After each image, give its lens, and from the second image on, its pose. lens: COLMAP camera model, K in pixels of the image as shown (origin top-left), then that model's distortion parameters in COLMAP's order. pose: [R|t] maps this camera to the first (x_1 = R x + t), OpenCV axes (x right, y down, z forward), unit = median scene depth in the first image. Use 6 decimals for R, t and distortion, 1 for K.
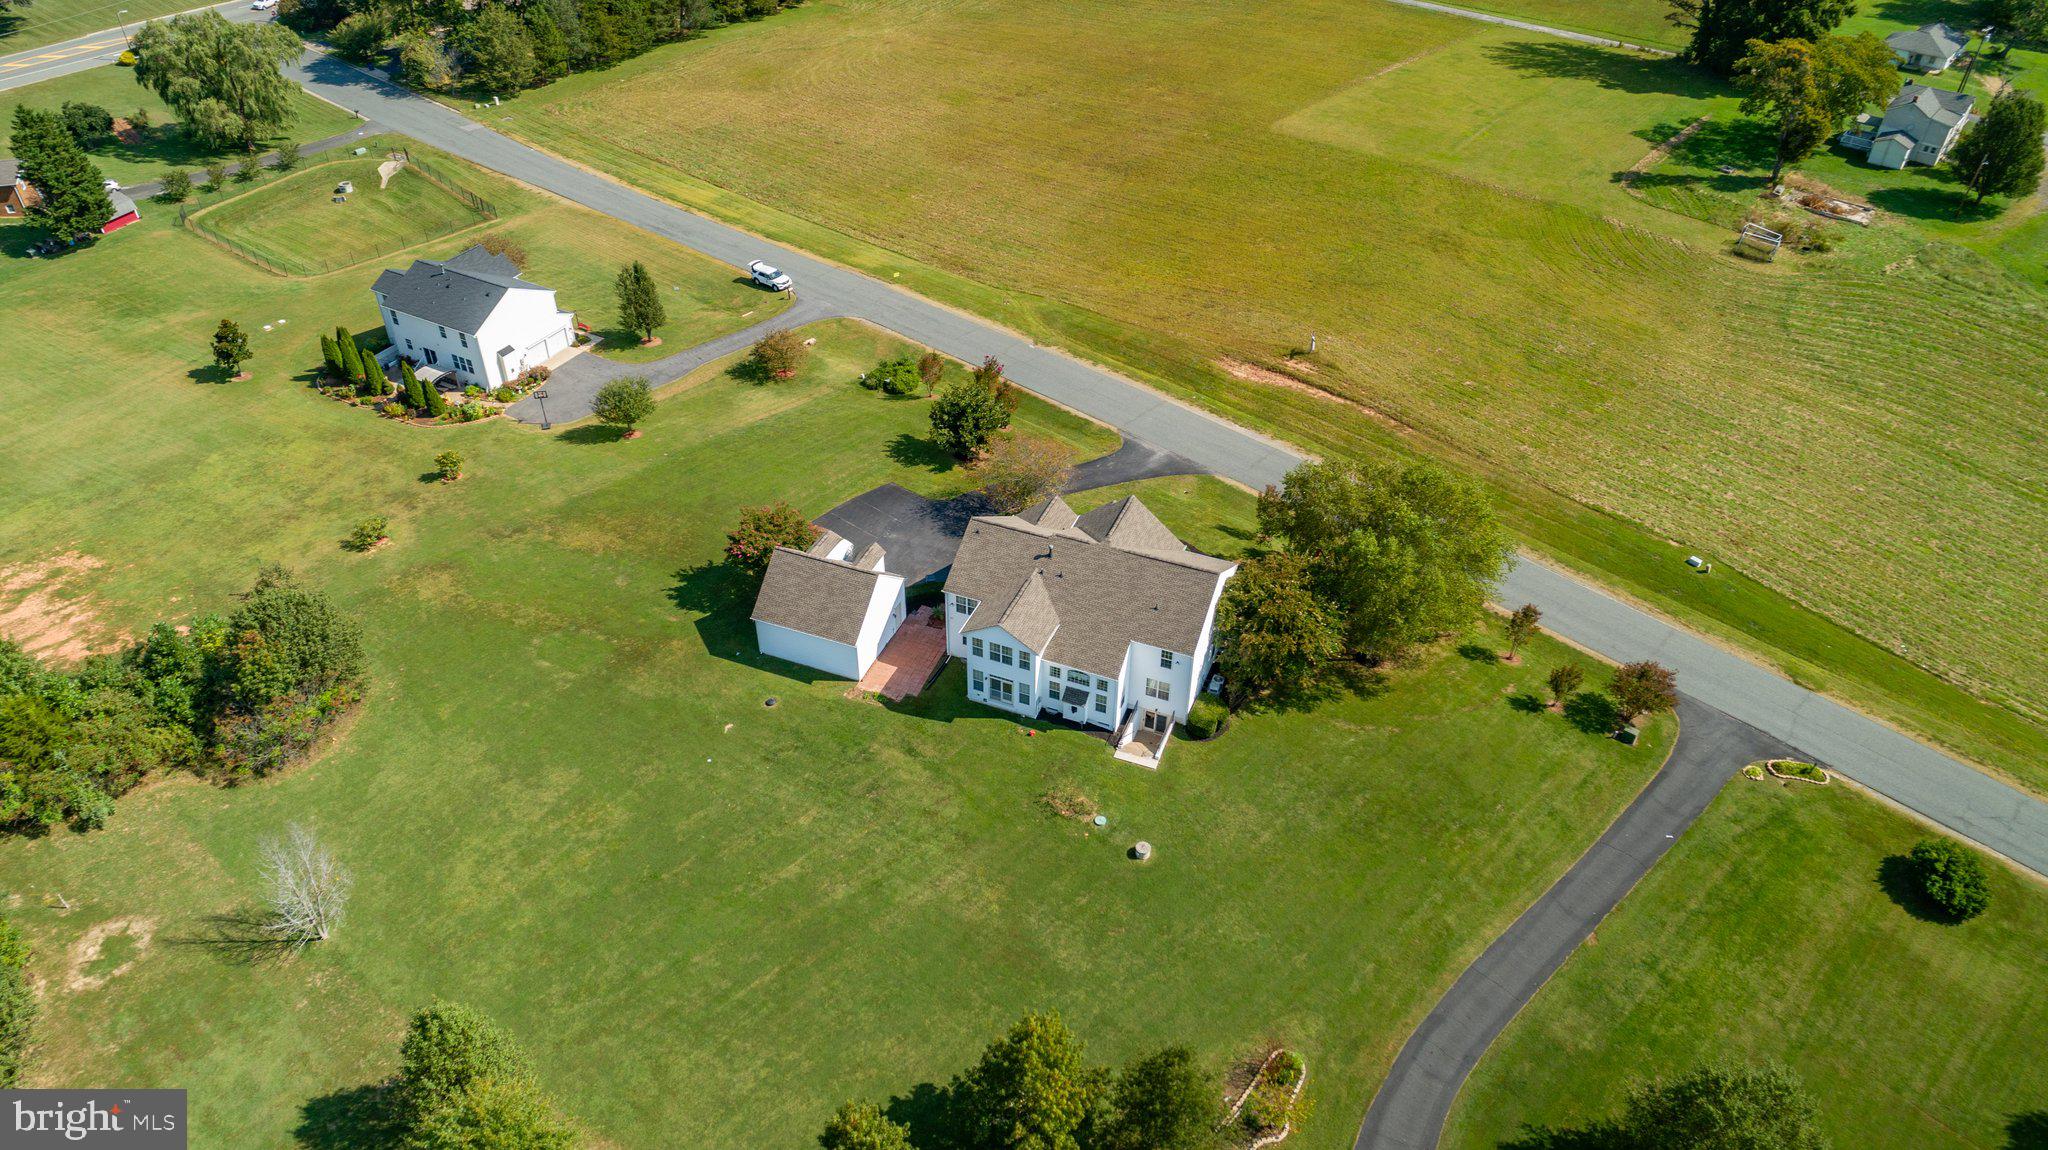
lens RADIAL K [[1378.8, 0, 1022.0], [0, 1378.8, 580.6], [0, 0, 1]] dist [-0.012745, 0.010727]
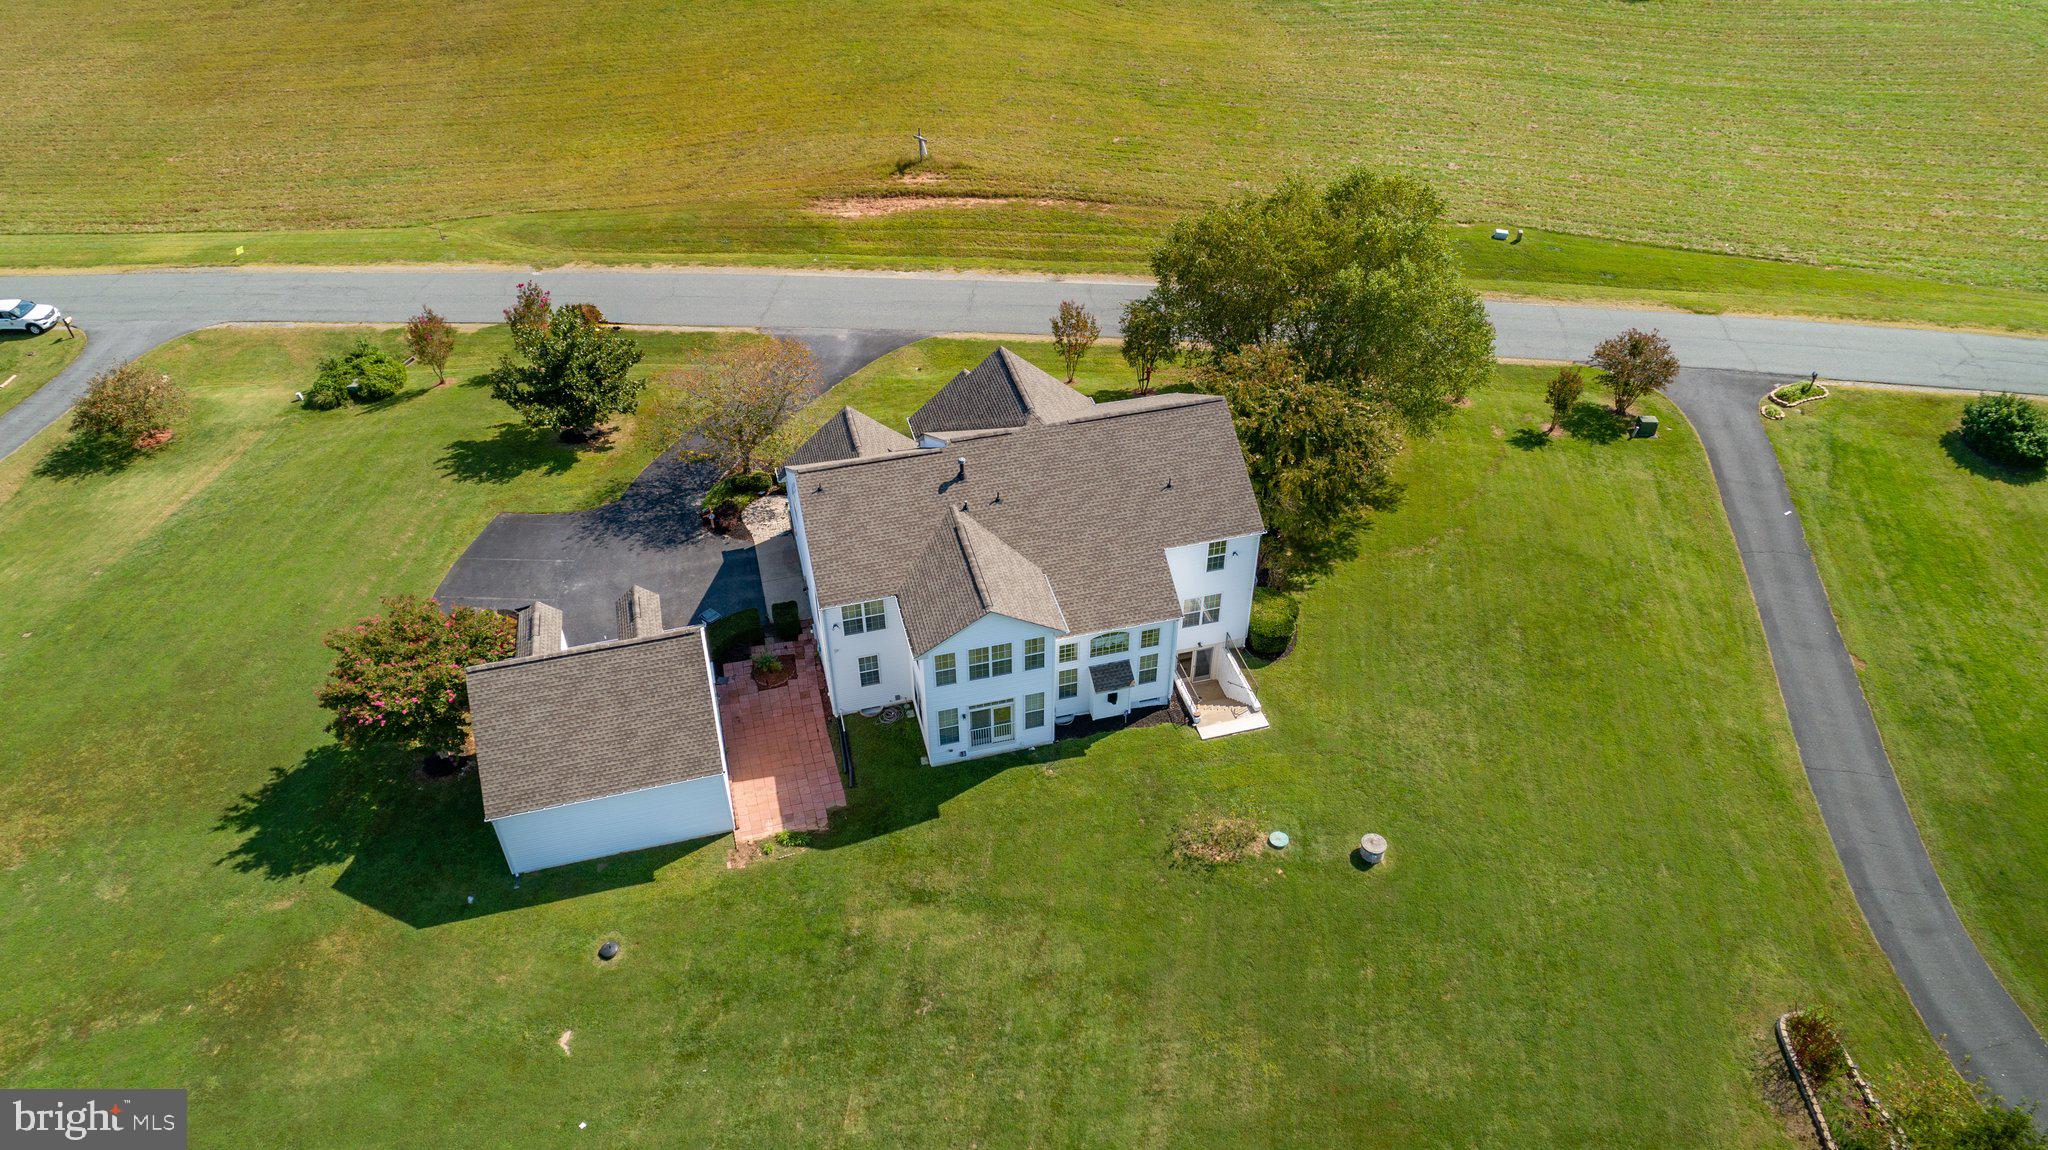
lens RADIAL K [[1378.8, 0, 1022.0], [0, 1378.8, 580.6], [0, 0, 1]] dist [-0.012745, 0.010727]
pose [[0.802066, -0.393005, 0.449708, -0.170022], [0.382646, 0.916290, 0.118299, -0.026645], [-0.458555, 0.077195, 0.885307, 0.347142]]
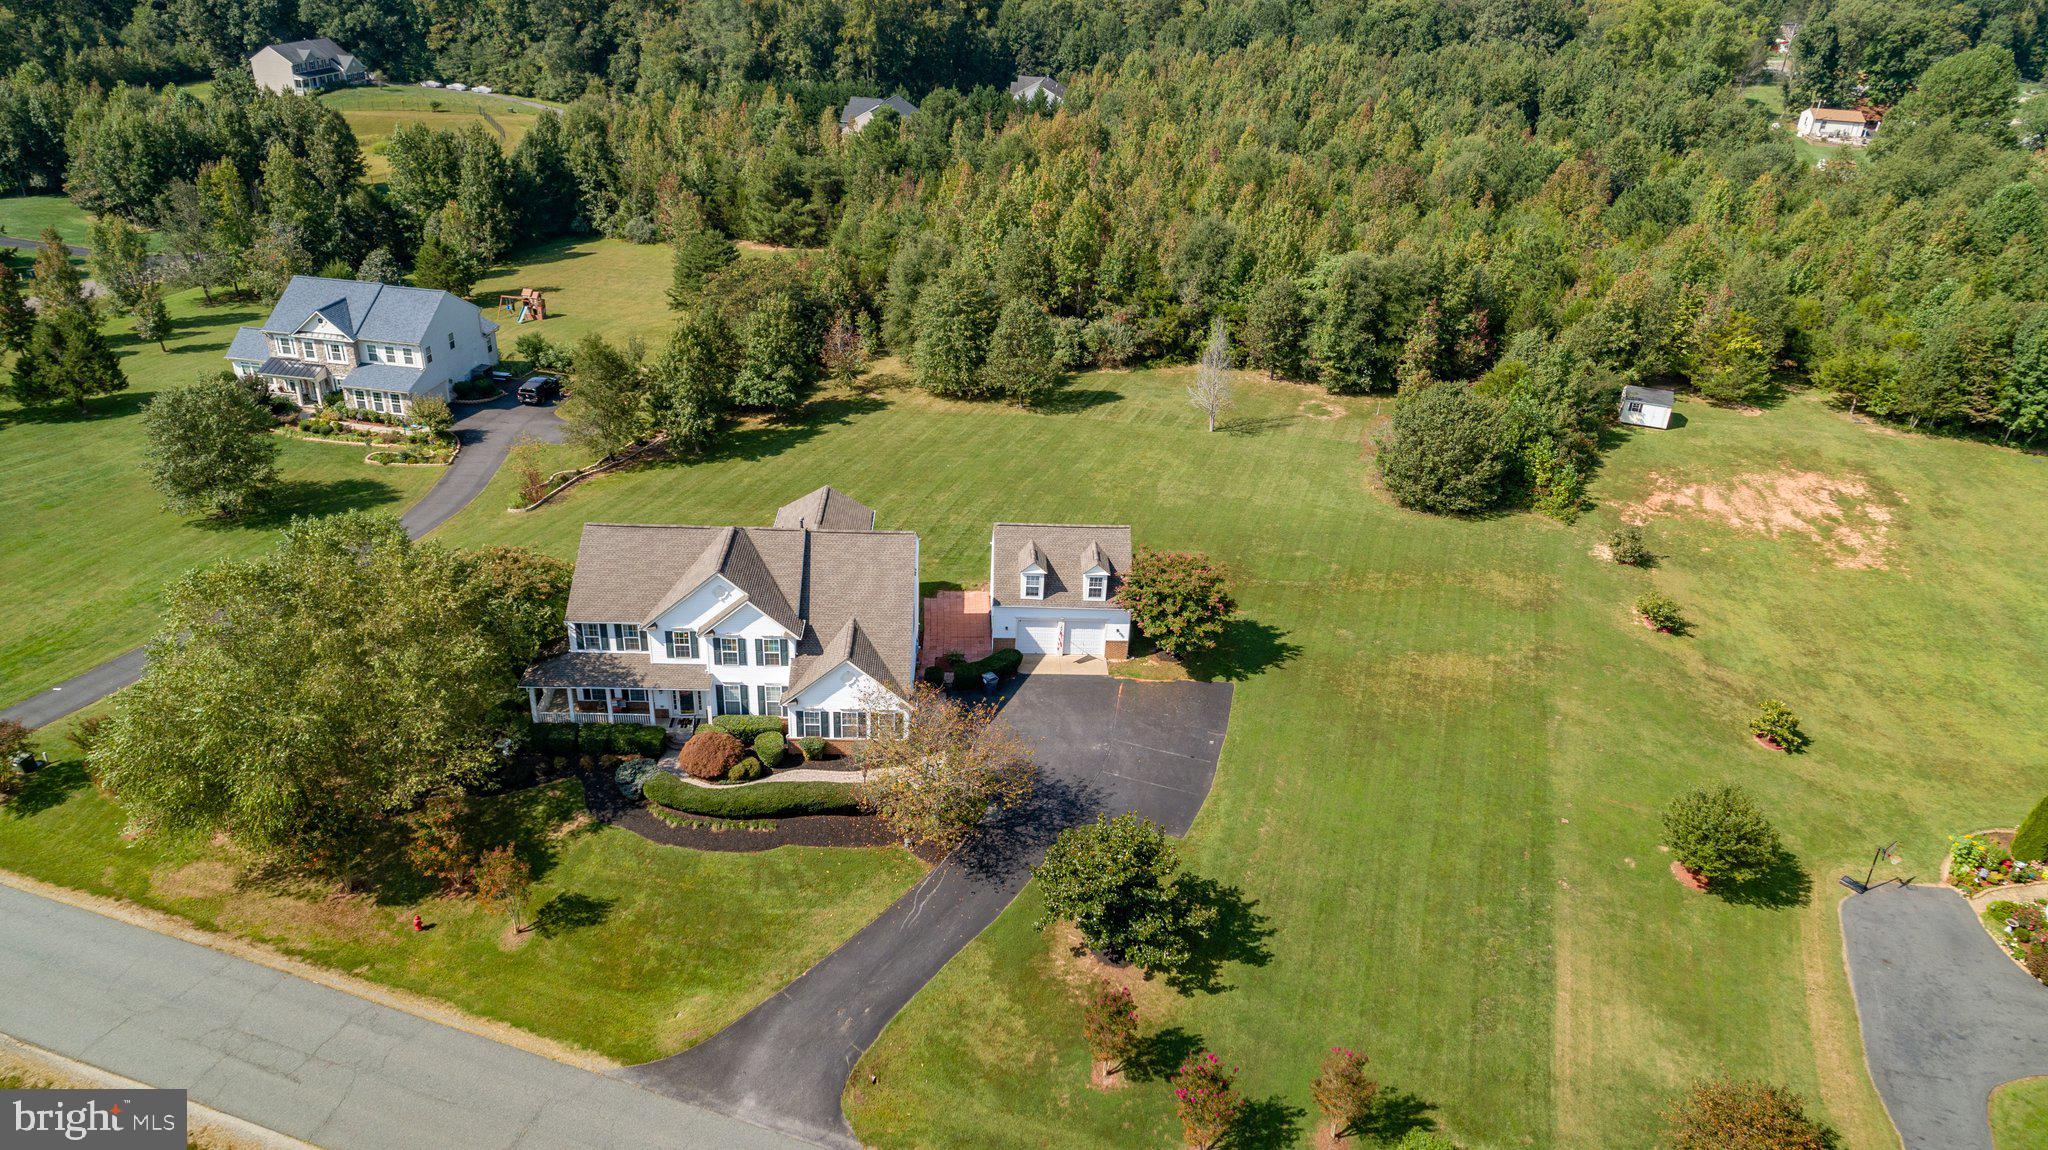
lens RADIAL K [[1376.4, 0, 1021.6], [0, 1376.4, 582.8], [0, 0, 1]] dist [-0.010738, 0.007199]
pose [[-0.914179, 0.150031, -0.376521, 0.153413], [-0.289395, 0.408790, 0.865529, -0.539132], [0.283775, 0.900212, -0.330289, 0.961761]]
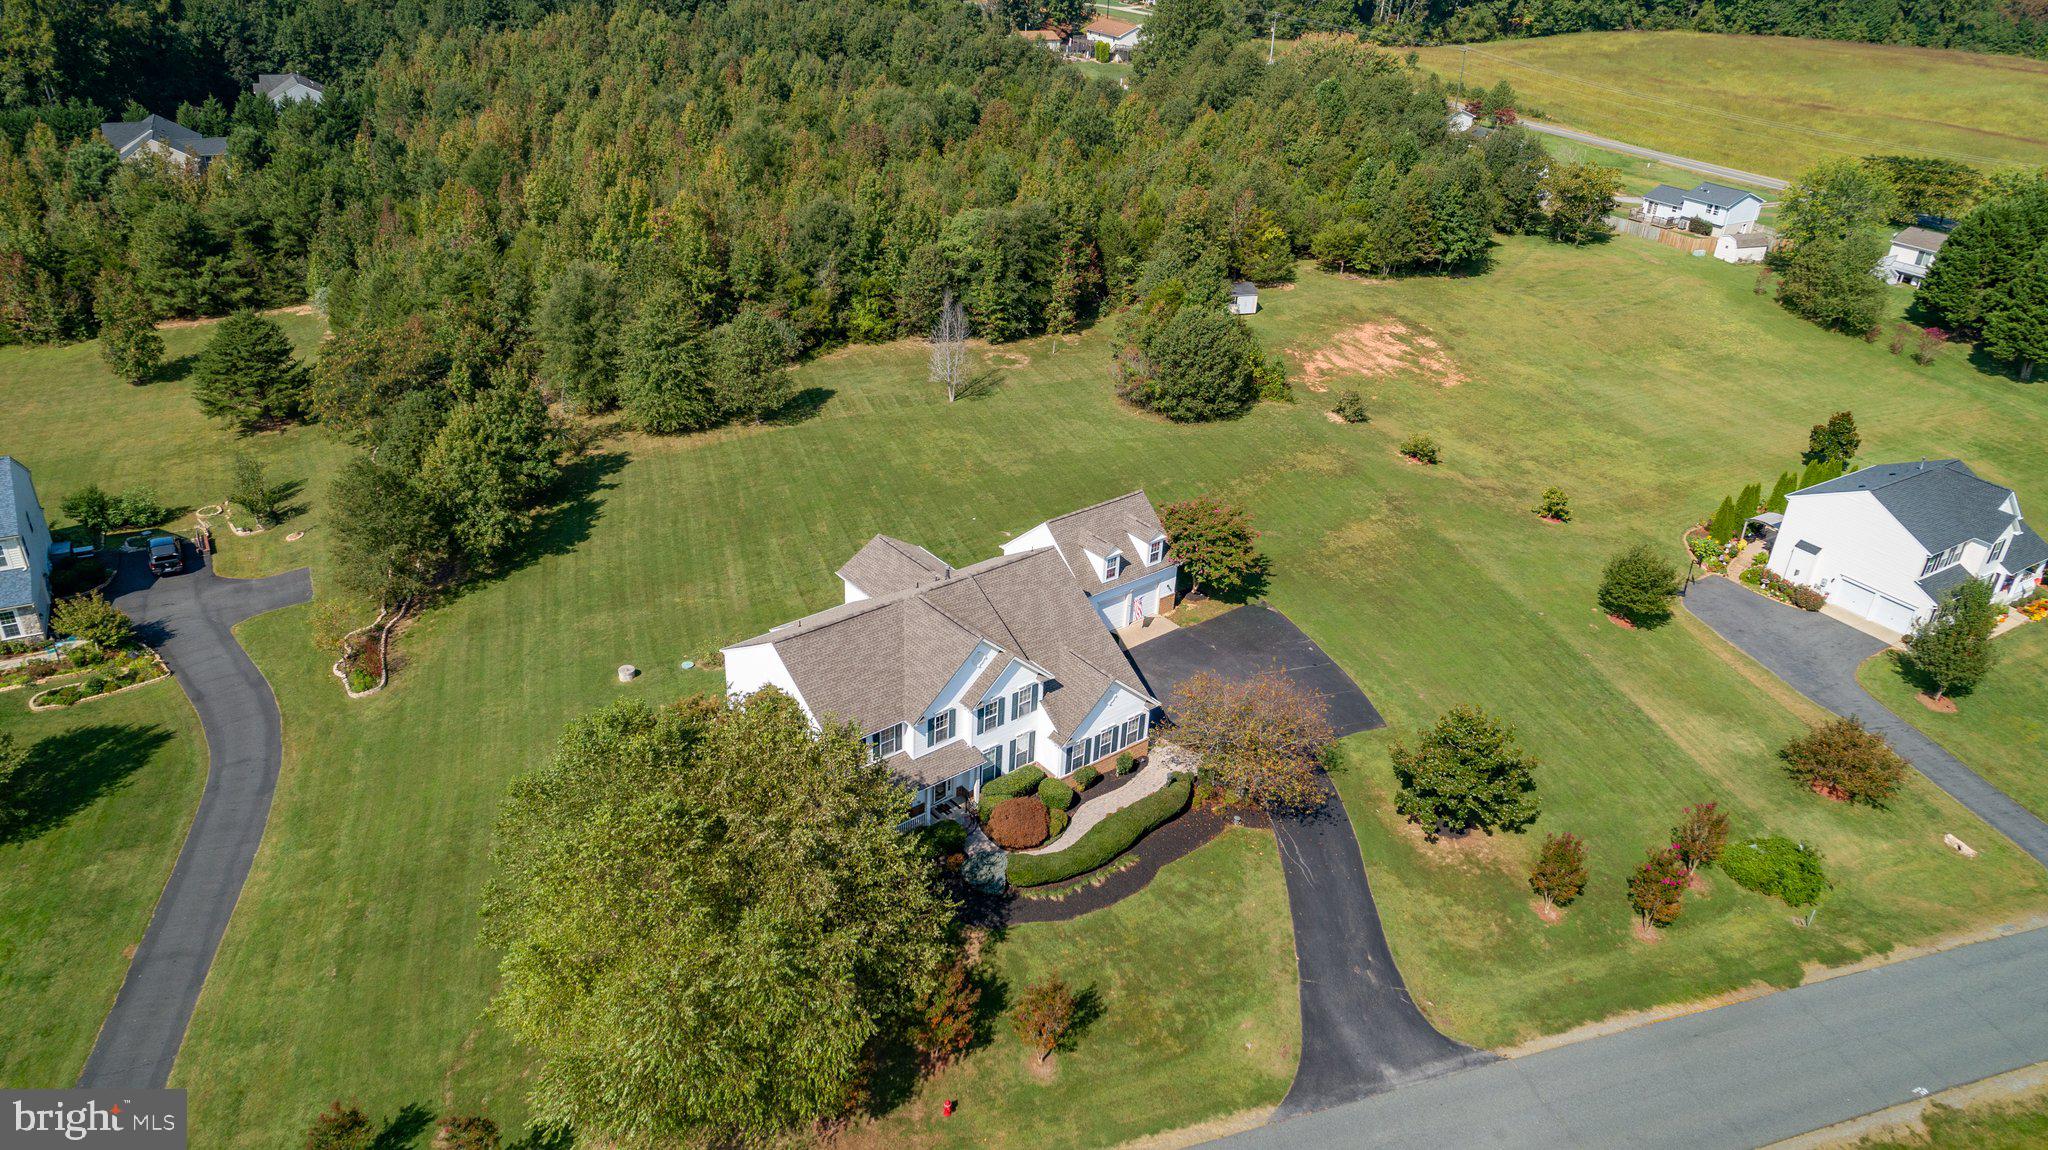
lens RADIAL K [[1378.6, 0, 1021.6], [0, 1378.6, 579.0], [0, 0, 1]] dist [-0.011332, 0.007088]
pose [[-0.477257, 0.393117, -0.785929, 0.440195], [-0.584567, 0.525749, 0.617956, -0.376911], [0.656131, 0.754352, -0.021114, 0.752764]]
